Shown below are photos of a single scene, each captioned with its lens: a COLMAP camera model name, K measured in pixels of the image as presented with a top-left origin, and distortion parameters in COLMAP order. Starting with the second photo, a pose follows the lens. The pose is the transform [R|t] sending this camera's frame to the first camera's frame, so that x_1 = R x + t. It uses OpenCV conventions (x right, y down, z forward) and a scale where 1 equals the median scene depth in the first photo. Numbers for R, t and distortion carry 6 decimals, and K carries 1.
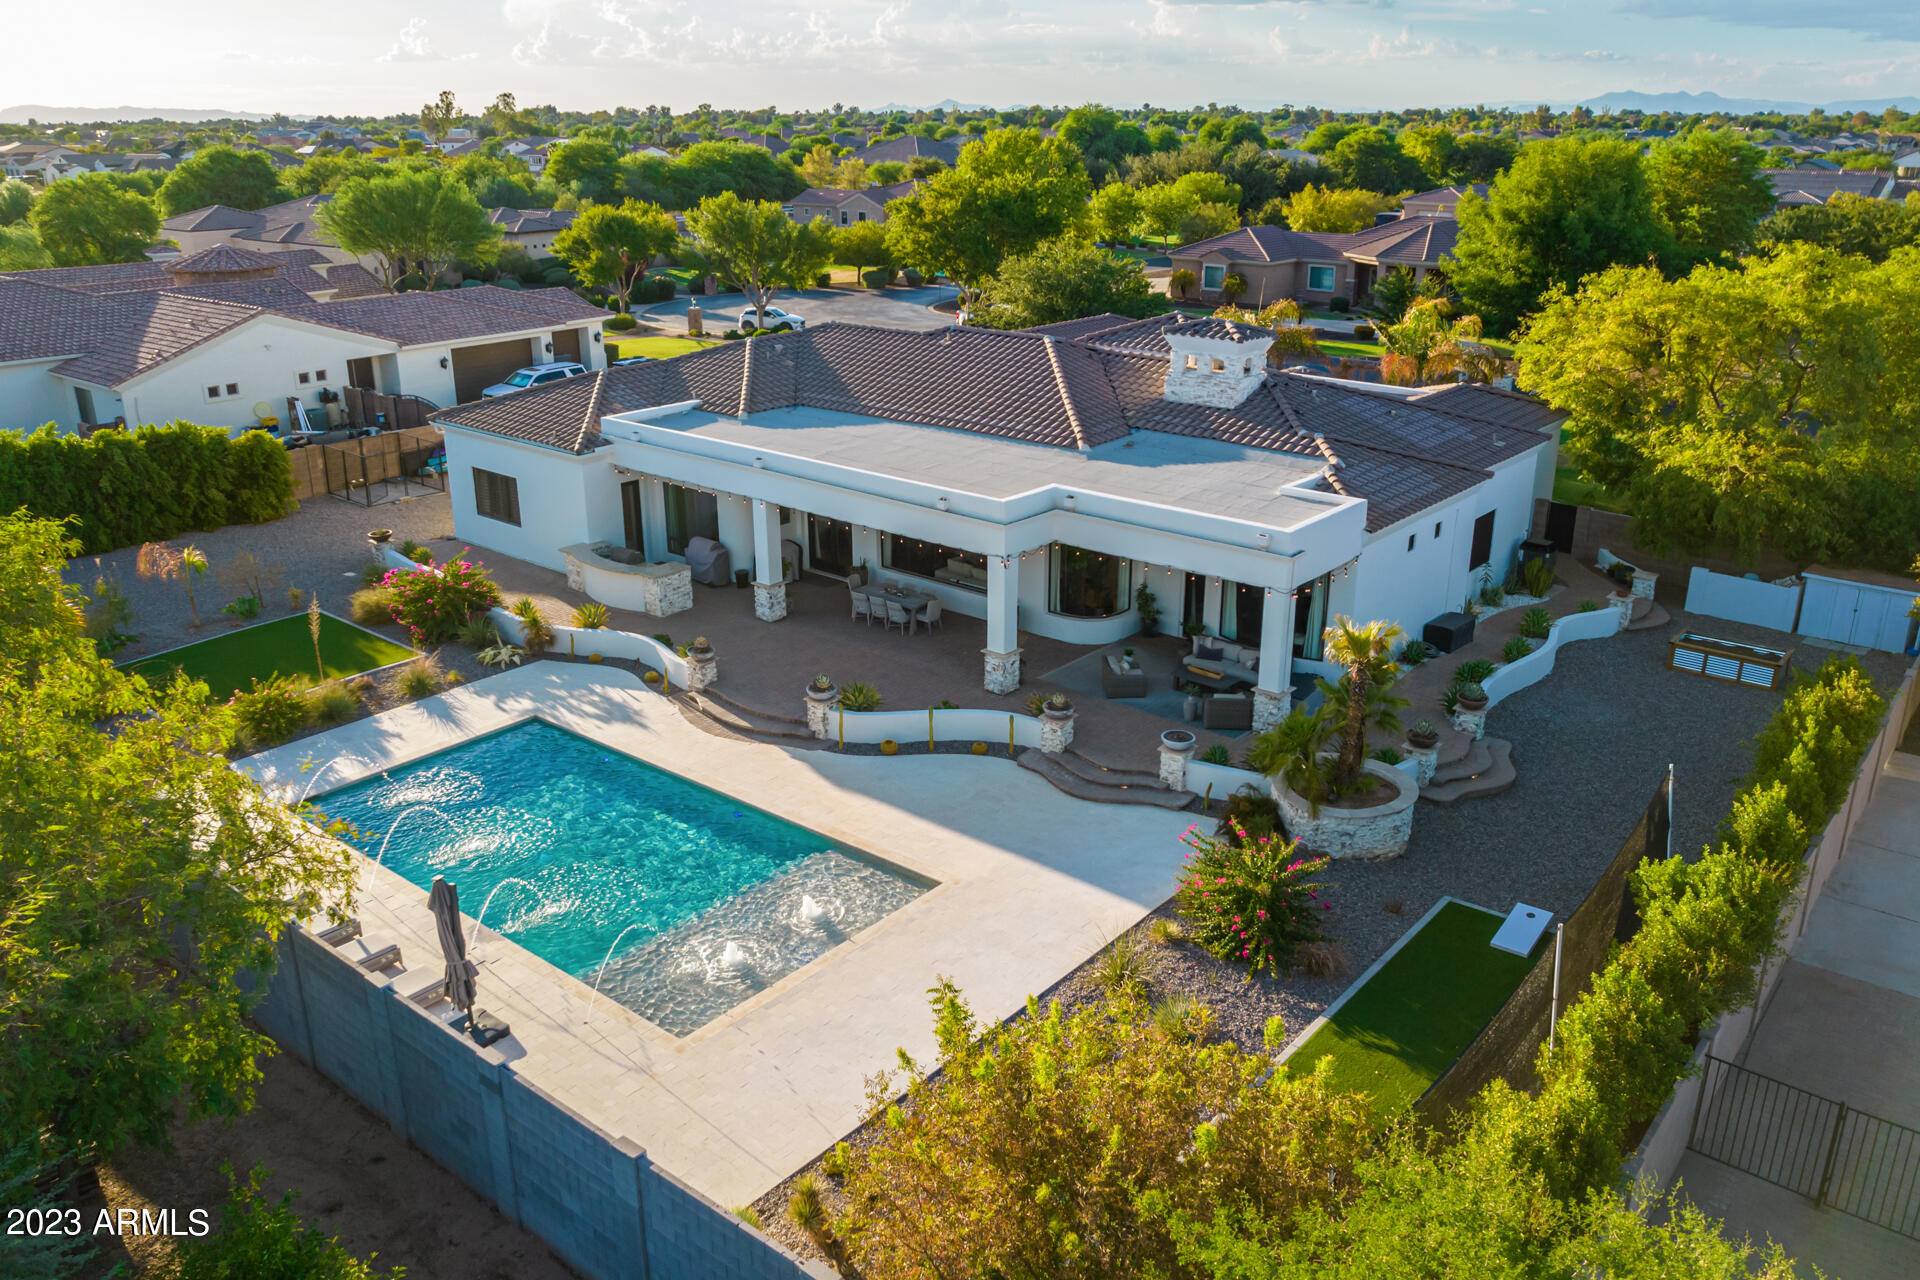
lens RADIAL K [[1470.5, 0, 960.0], [0, 1470.5, 640.0], [0, 0, 1]] dist [-0.061848, 0.037329]
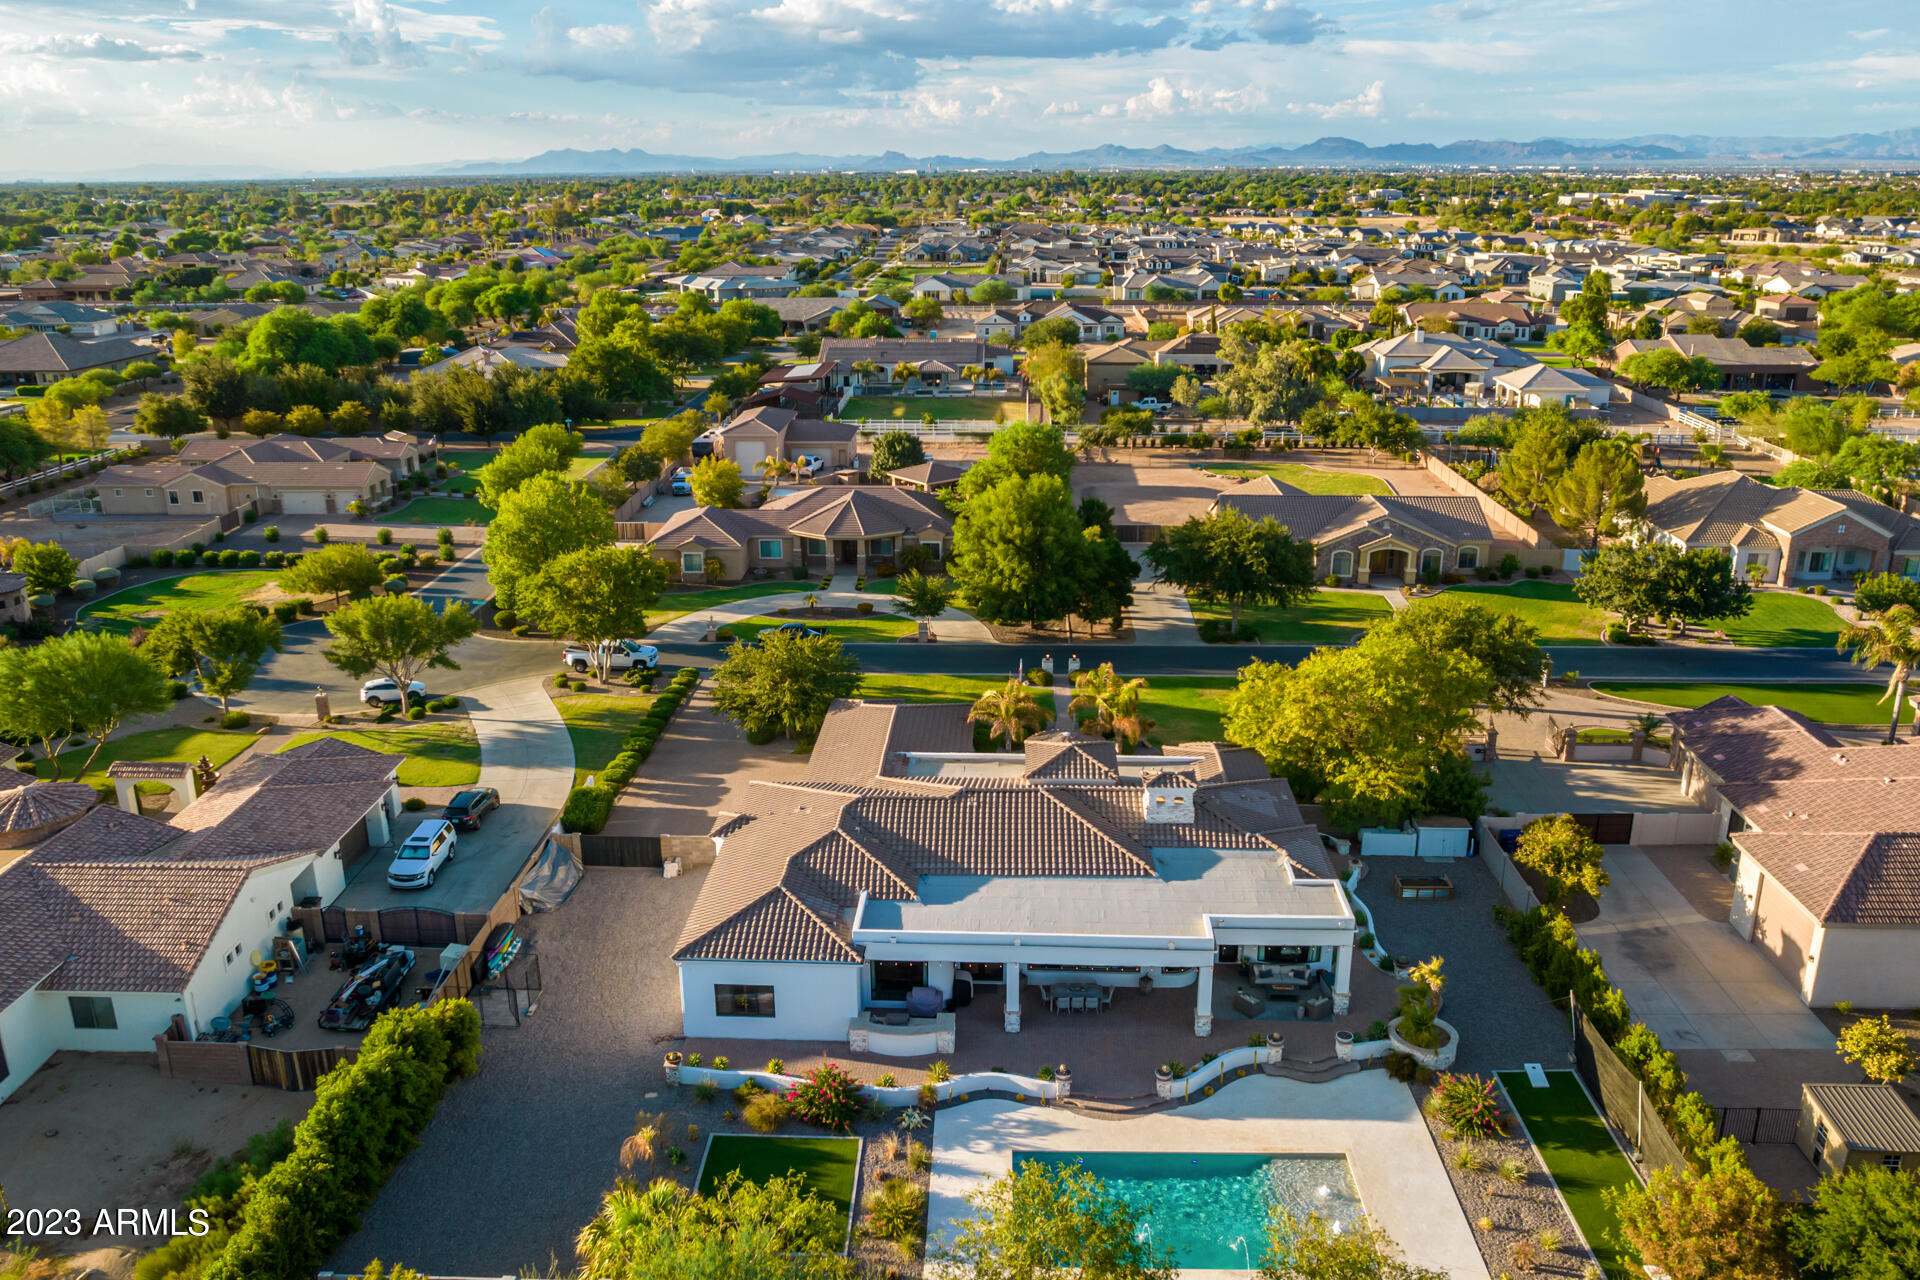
lens RADIAL K [[1470.5, 0, 960.0], [0, 1470.5, 640.0], [0, 0, 1]] dist [-0.061848, 0.037329]
pose [[0.790189, -0.189565, 0.582809, -1.133835], [0.211347, 0.976913, 0.031202, -0.543348], [-0.575269, 0.098520, 0.812010, -0.315200]]
